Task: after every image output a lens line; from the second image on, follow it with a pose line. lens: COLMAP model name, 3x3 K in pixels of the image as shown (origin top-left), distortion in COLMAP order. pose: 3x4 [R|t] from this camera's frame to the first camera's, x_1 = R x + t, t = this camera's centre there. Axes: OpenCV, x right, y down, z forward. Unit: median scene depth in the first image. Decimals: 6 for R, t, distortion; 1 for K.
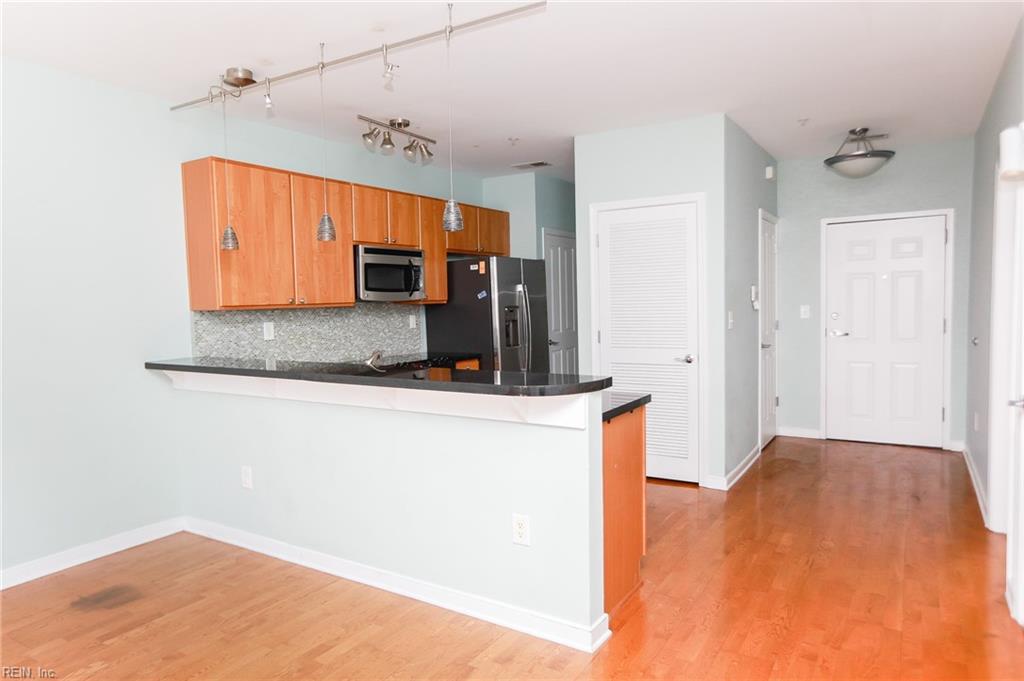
lens RADIAL K [[641.1, 0, 512.0], [0, 641.1, 340.5], [0, 0, 1]] dist [0.000960, 0.000334]
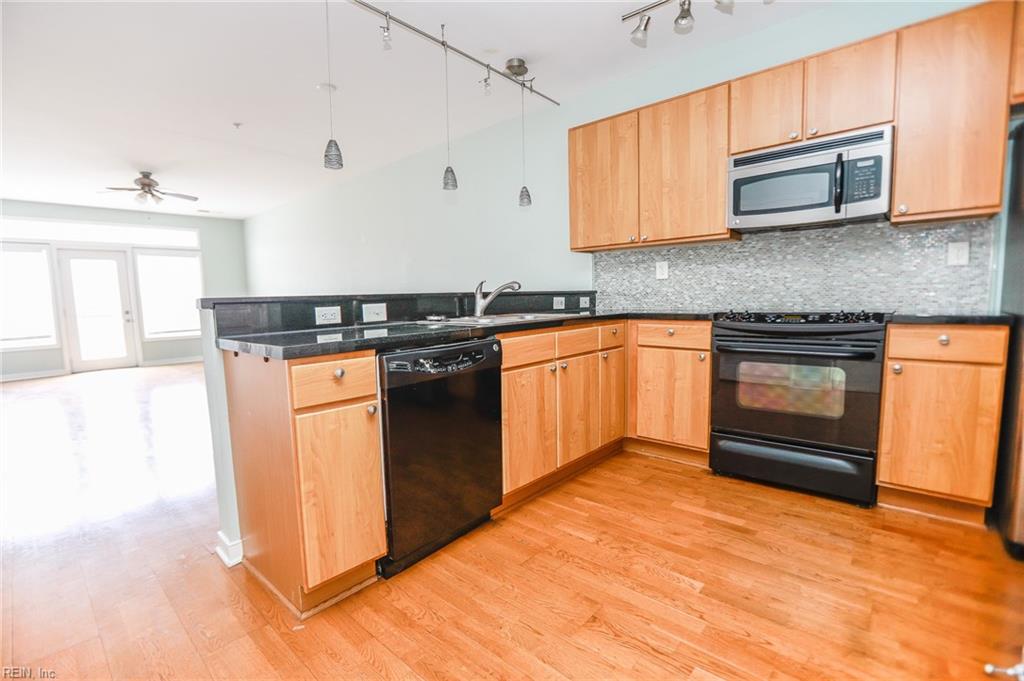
lens RADIAL K [[469.8, 0, 508.1], [0, 469.8, 345.3], [0, 0, 1]] dist [-0.044035, 0.015268]
pose [[-0.172202, 0.124652, -0.977143, 0.395778], [-0.033279, 0.990659, 0.132240, 0.012913], [0.984499, 0.055290, -0.166445, 0.844642]]
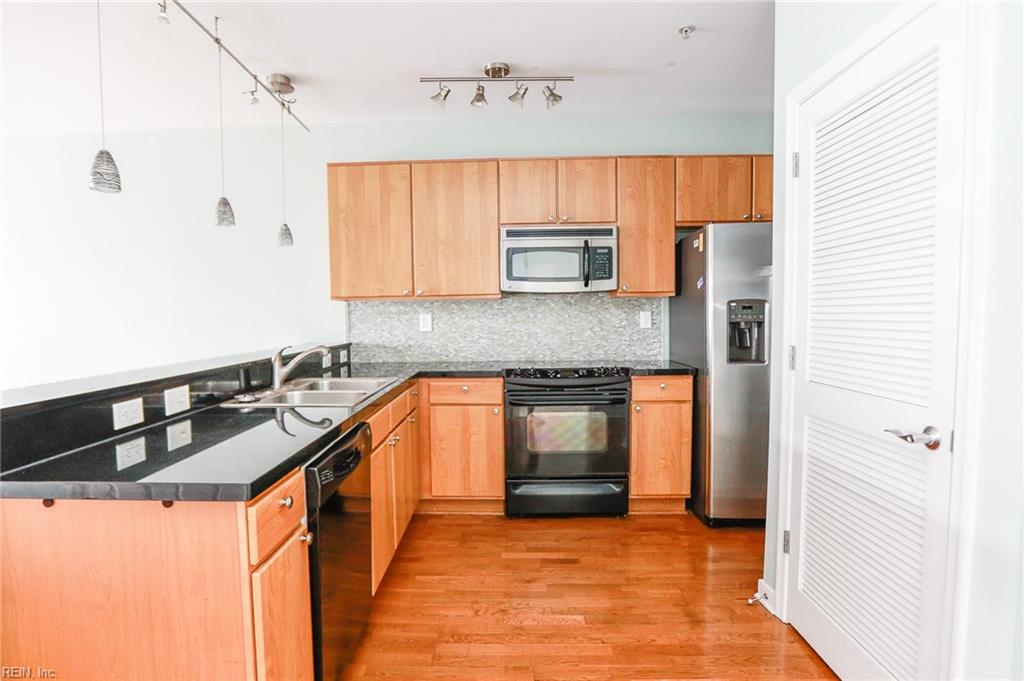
lens RADIAL K [[531.6, 0, 508.4], [0, 531.6, 347.6], [0, 0, 1]] dist [-0.073081, 0.052695]
pose [[0.513813, 0.068418, -0.855170, 0.396500], [-0.054066, 0.997416, 0.047313, -0.021283], [0.856197, 0.021926, 0.516184, 0.643502]]
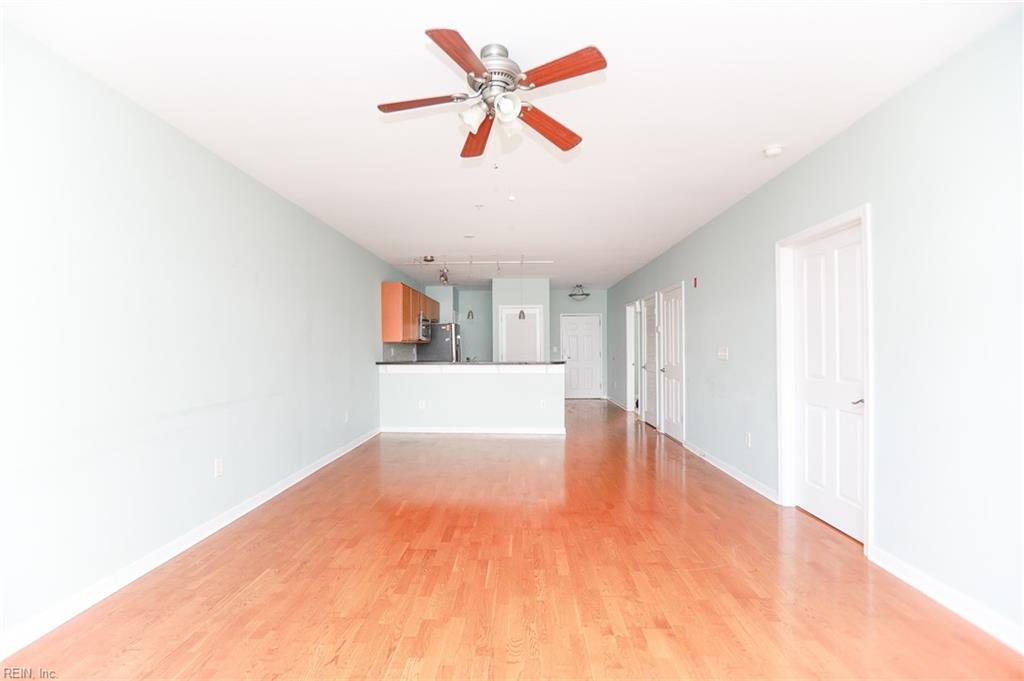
lens RADIAL K [[390.0, 0, 512.0], [0, 390.0, 340.5], [0, 0, 1]] dist [-0.000181, -0.000004]
pose [[0.883412, 0.023152, 0.468025, -0.631604], [0.013803, 0.997060, -0.075375, 0.054161], [-0.468394, 0.073047, 0.880495, -0.448494]]
